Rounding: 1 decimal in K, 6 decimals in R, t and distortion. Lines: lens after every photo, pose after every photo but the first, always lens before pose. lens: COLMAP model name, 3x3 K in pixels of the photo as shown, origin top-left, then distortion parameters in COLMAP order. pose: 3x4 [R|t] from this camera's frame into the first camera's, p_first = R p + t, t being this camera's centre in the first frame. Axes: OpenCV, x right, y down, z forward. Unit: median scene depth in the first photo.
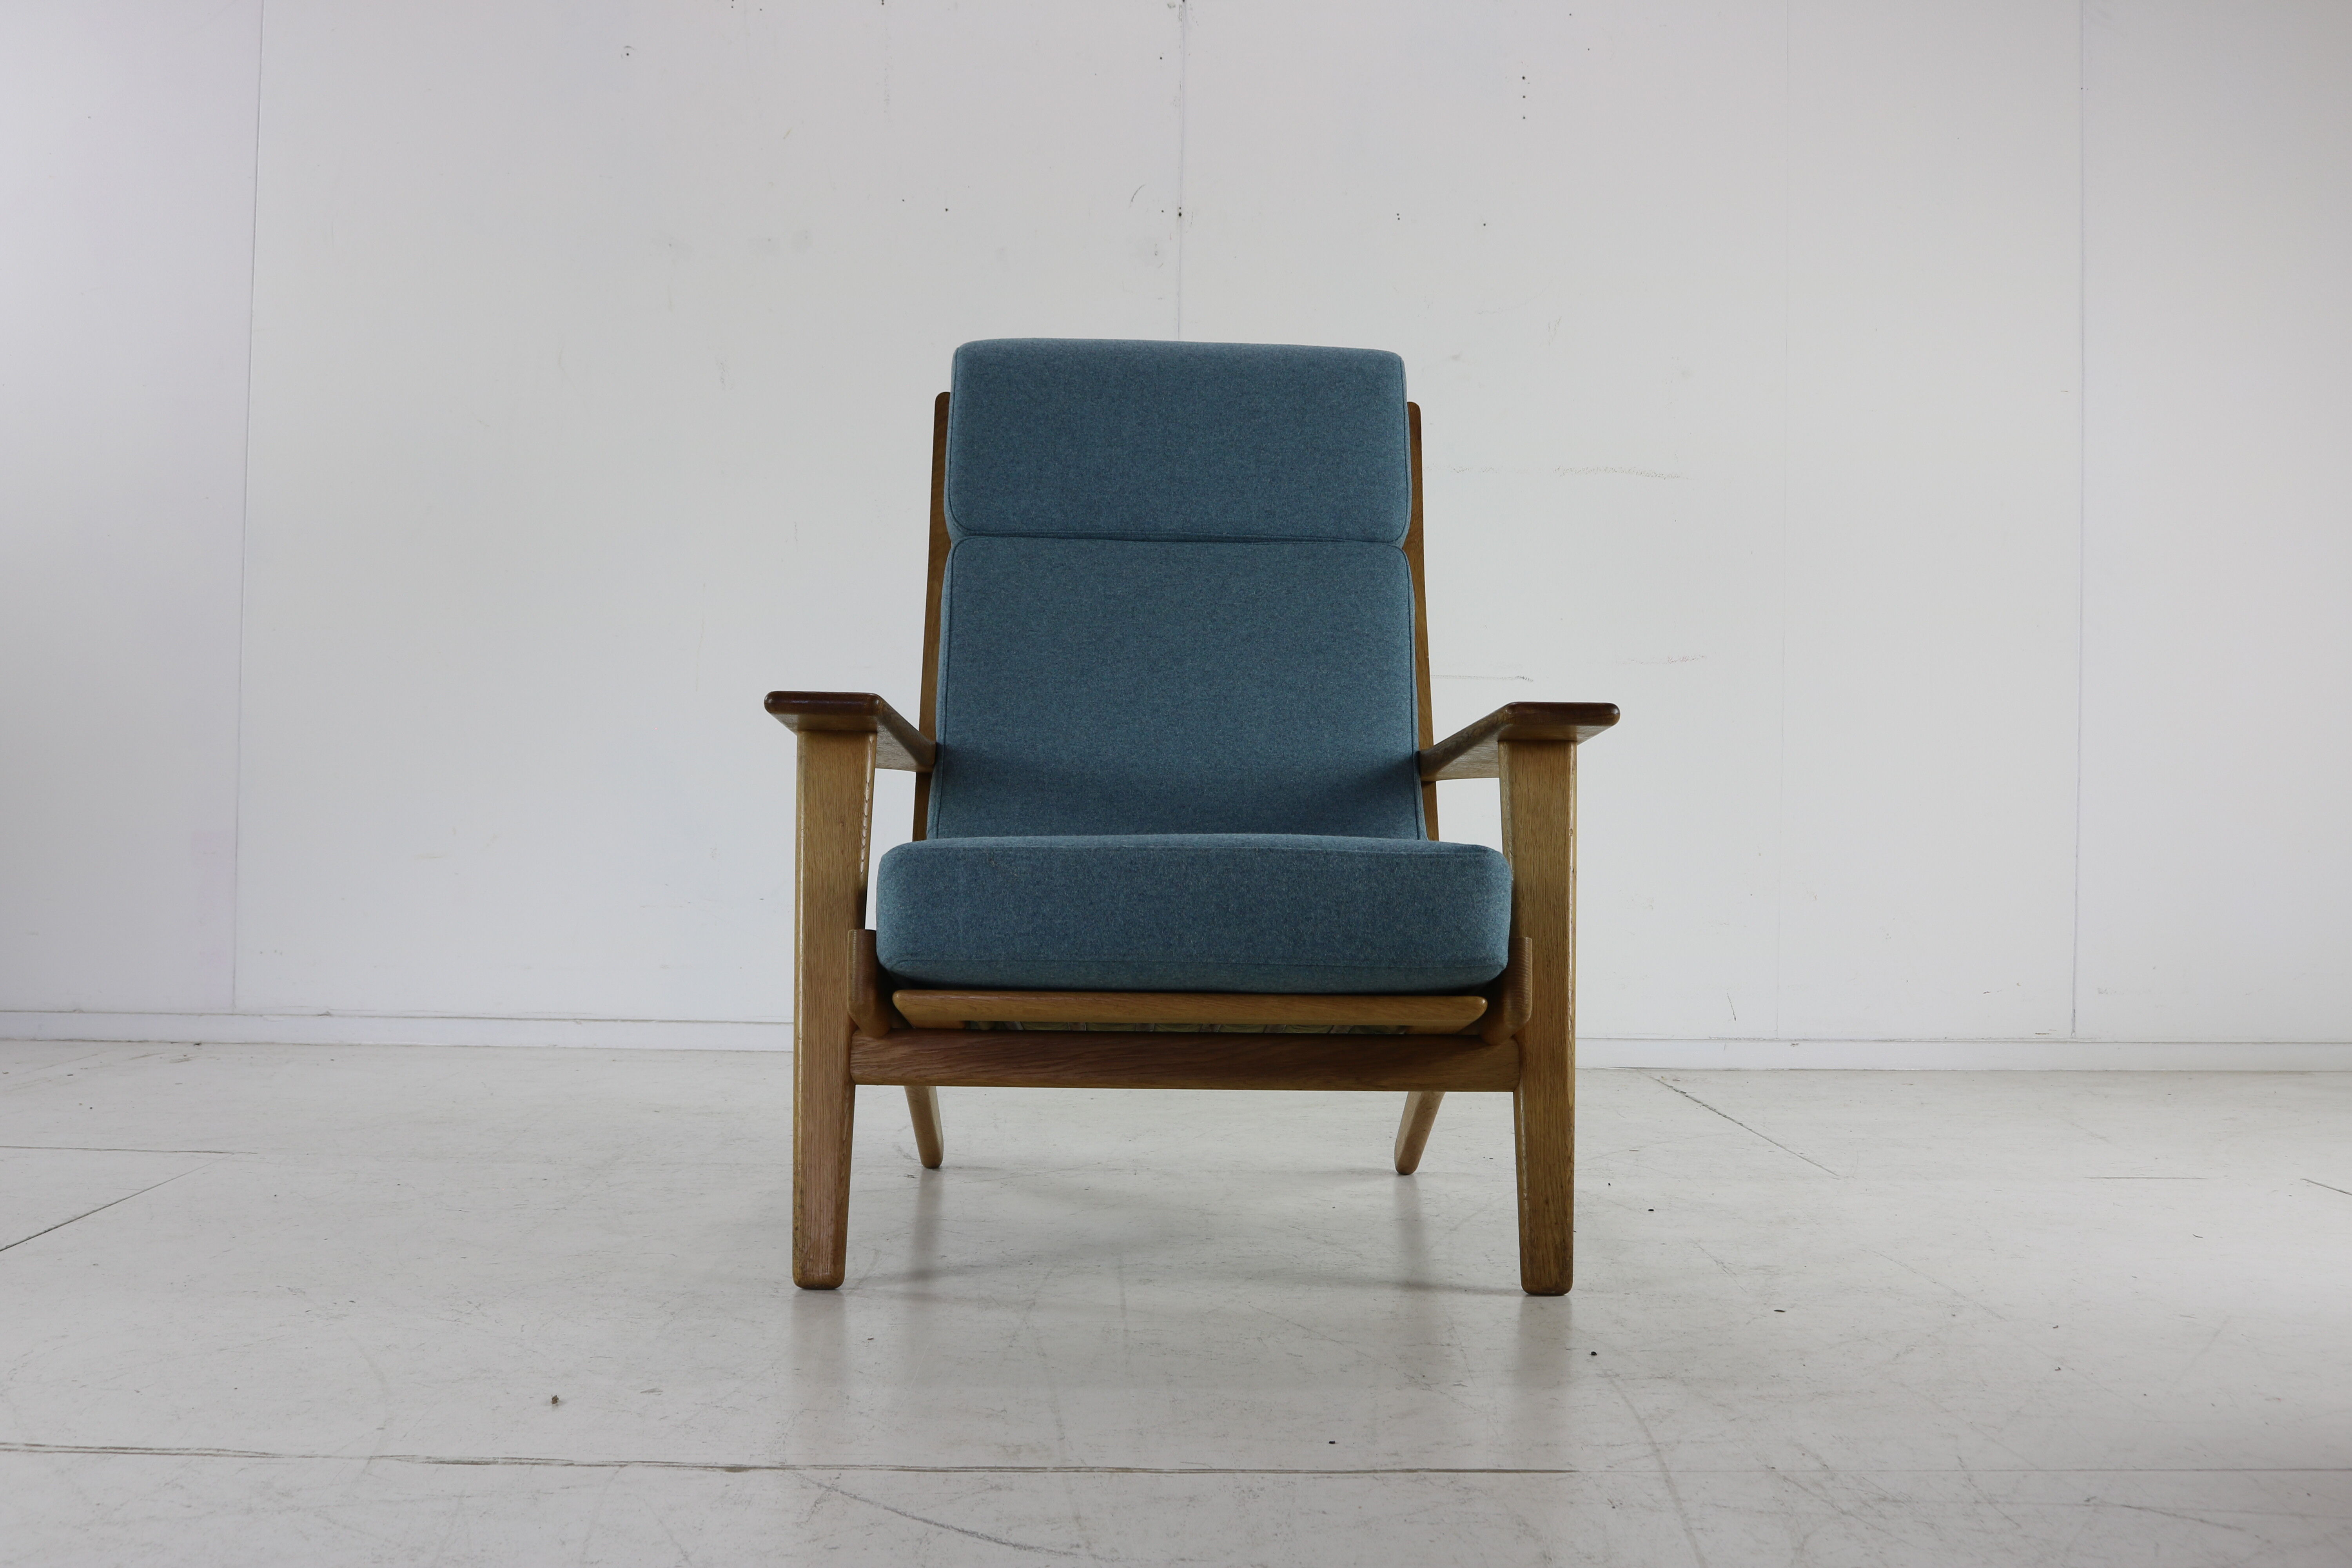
lens RADIAL K [[2394.0, 0, 1167.8], [0, 2394.0, 783.8], [0, 0, 1]] dist [-0.084326, 0.000000]
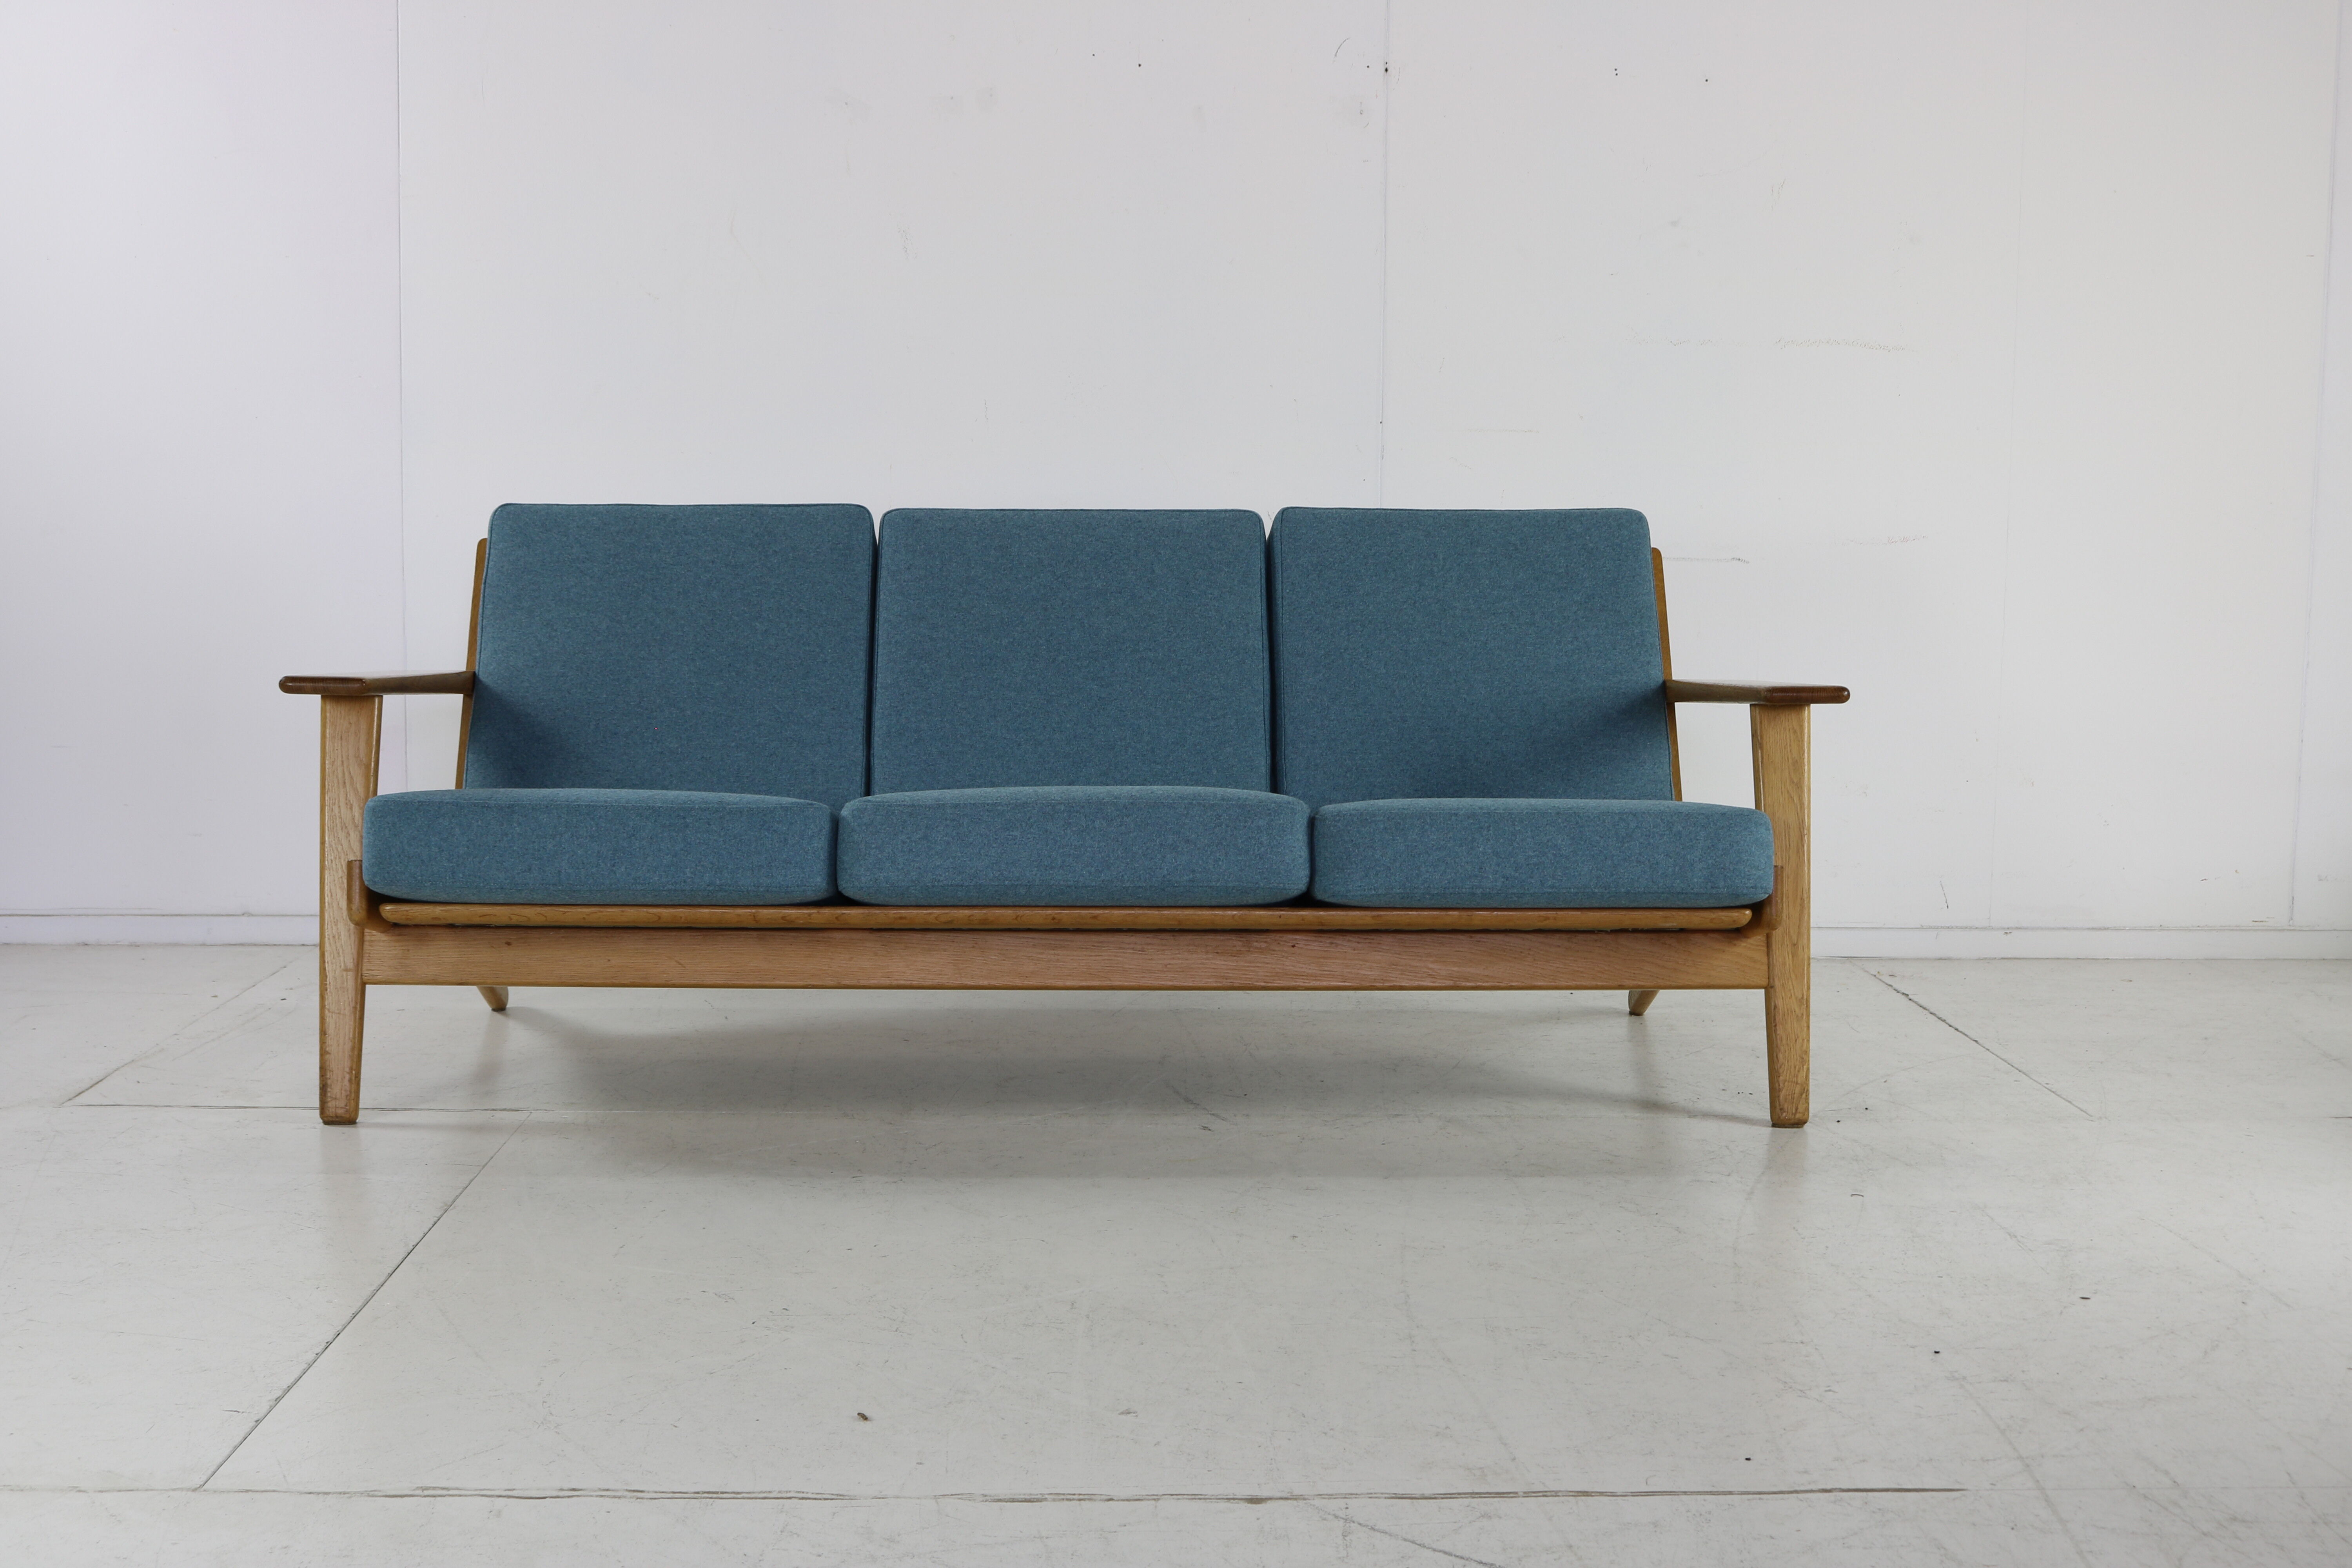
lens RADIAL K [[2745.6, 0, 1182.0], [0, 2745.6, 809.9], [0, 0, 1]] dist [-0.059798, 0.000000]
pose [[0.999949, -0.005873, 0.008195, -0.199226], [0.004819, 0.992372, 0.123183, -0.187376], [-0.008856, -0.123137, 0.992350, -0.256579]]
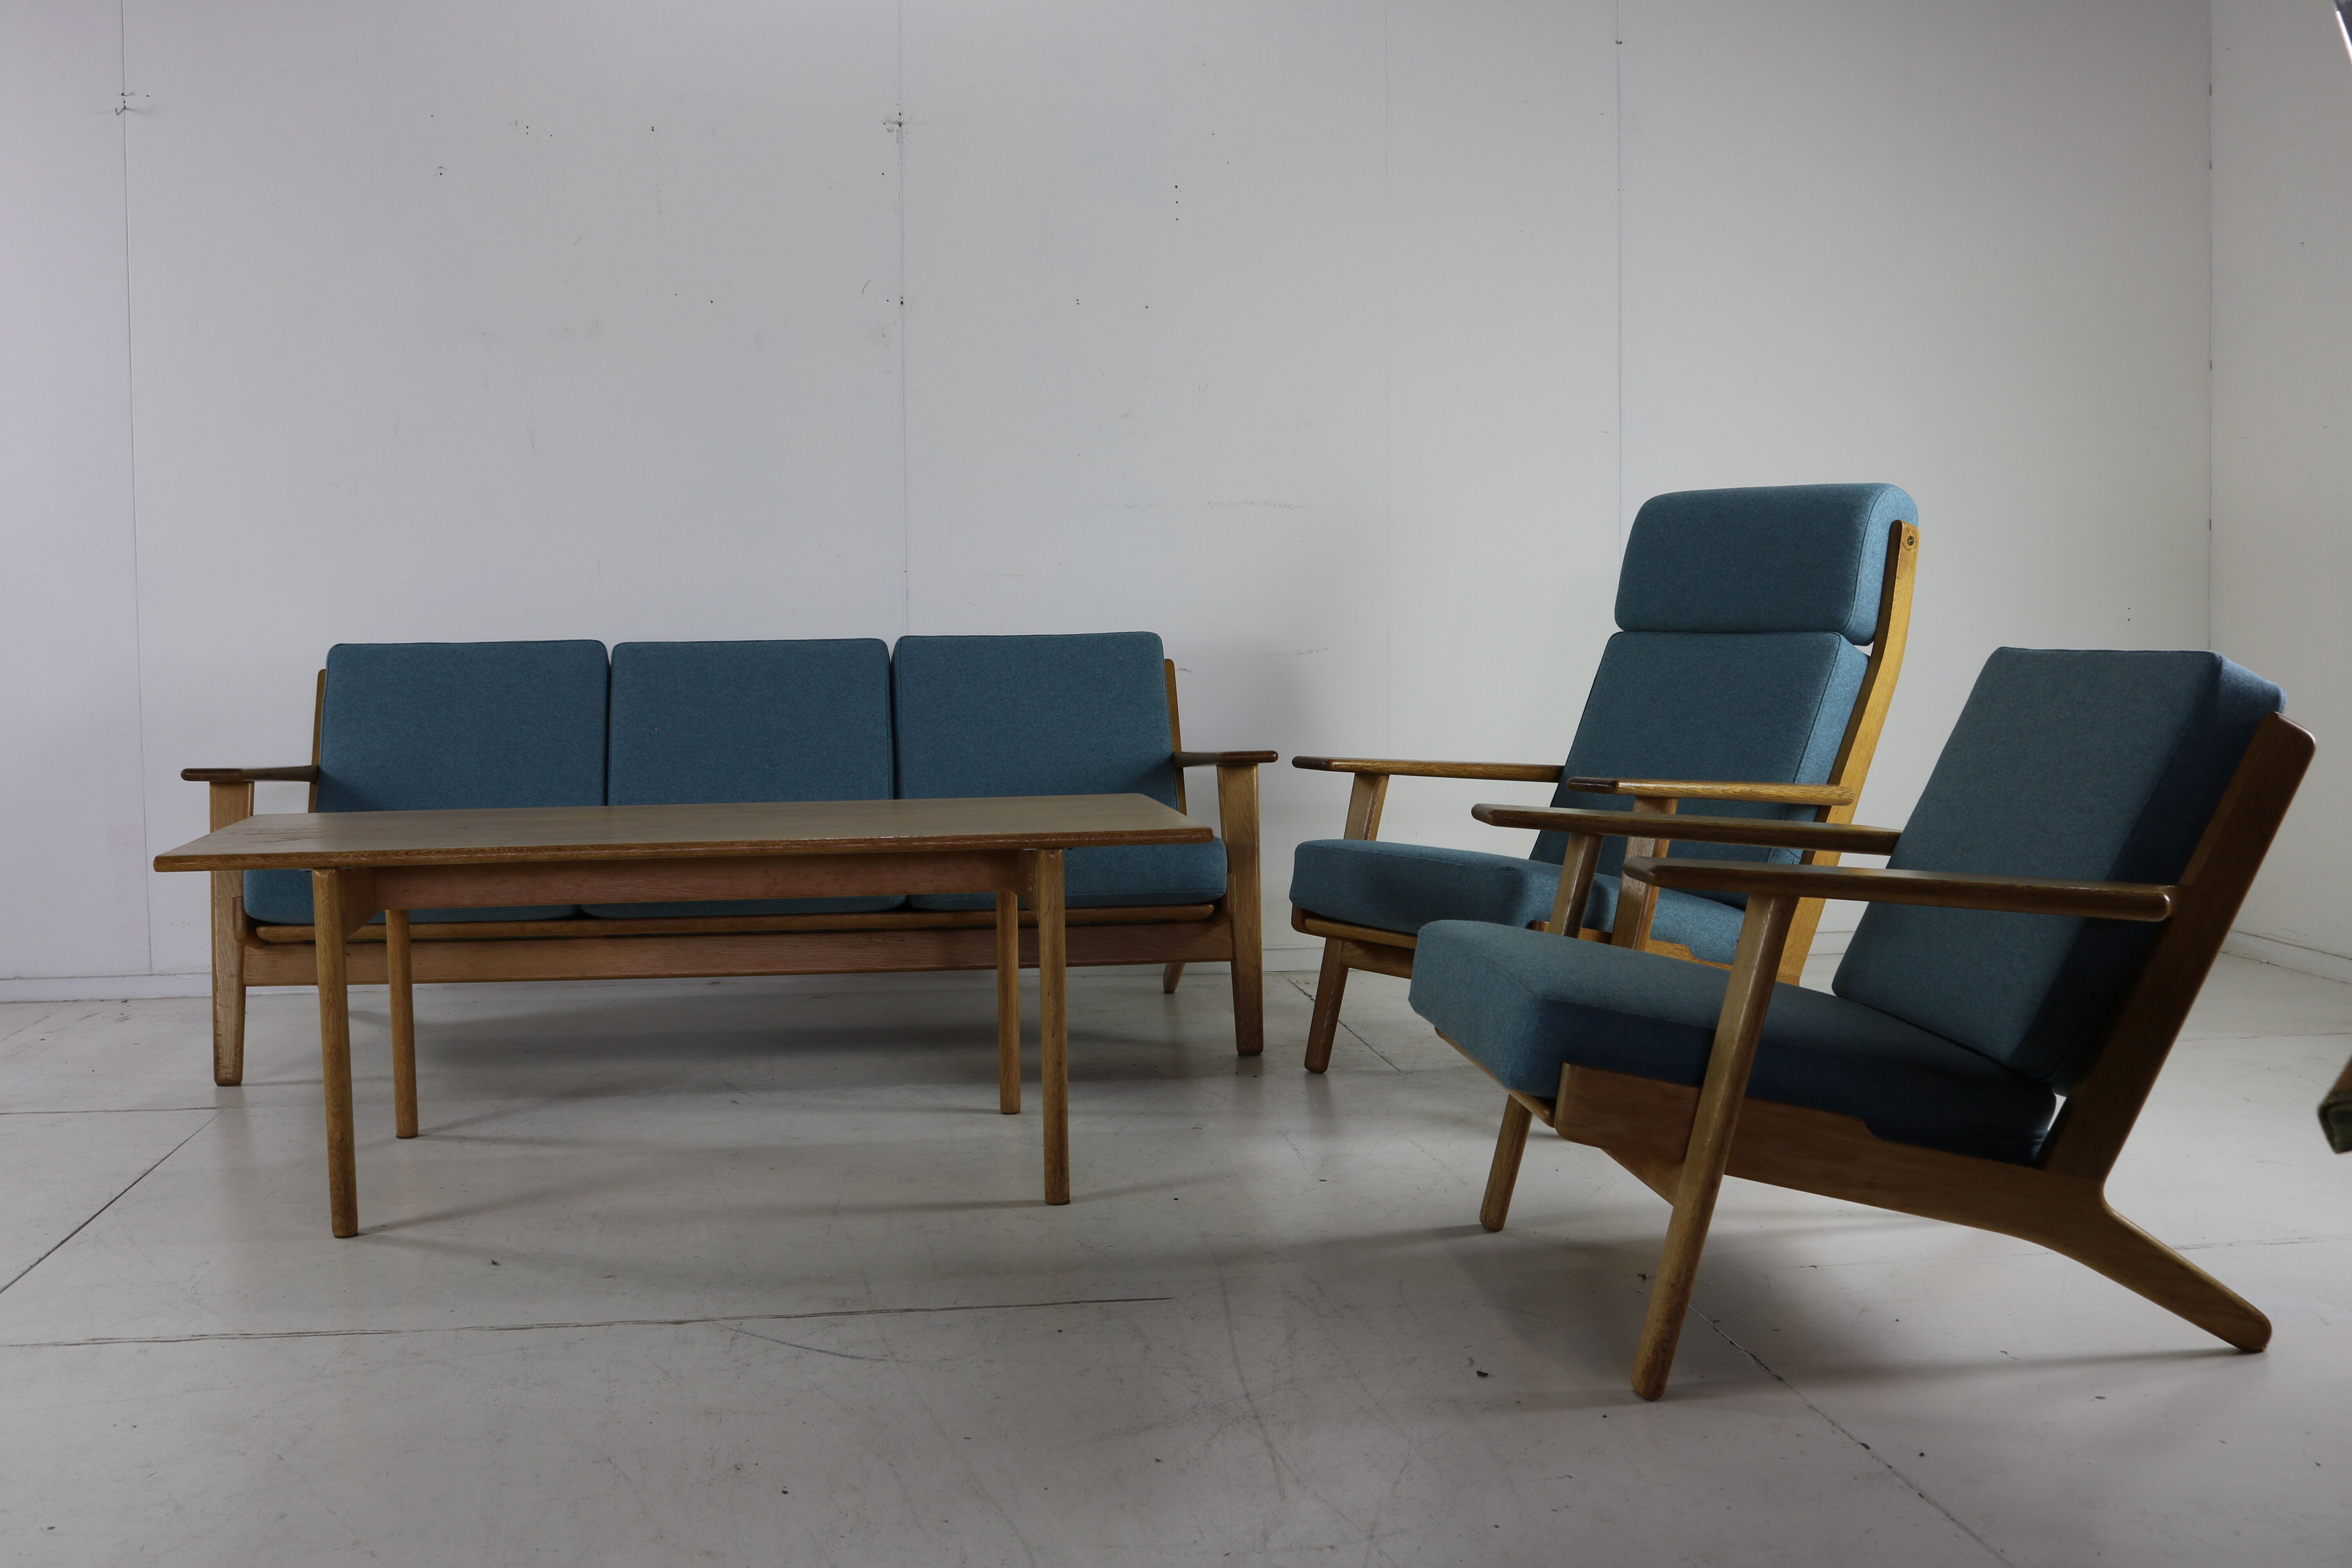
lens RADIAL K [[2393.1, 0, 1164.7], [0, 2393.1, 811.6], [0, 0, 1]] dist [-0.079144, 0.000000]
pose [[0.993304, -0.032698, 0.110805, -0.011986], [0.022824, 0.995749, 0.089232, -0.191319], [-0.113252, -0.086106, 0.989828, -0.603956]]
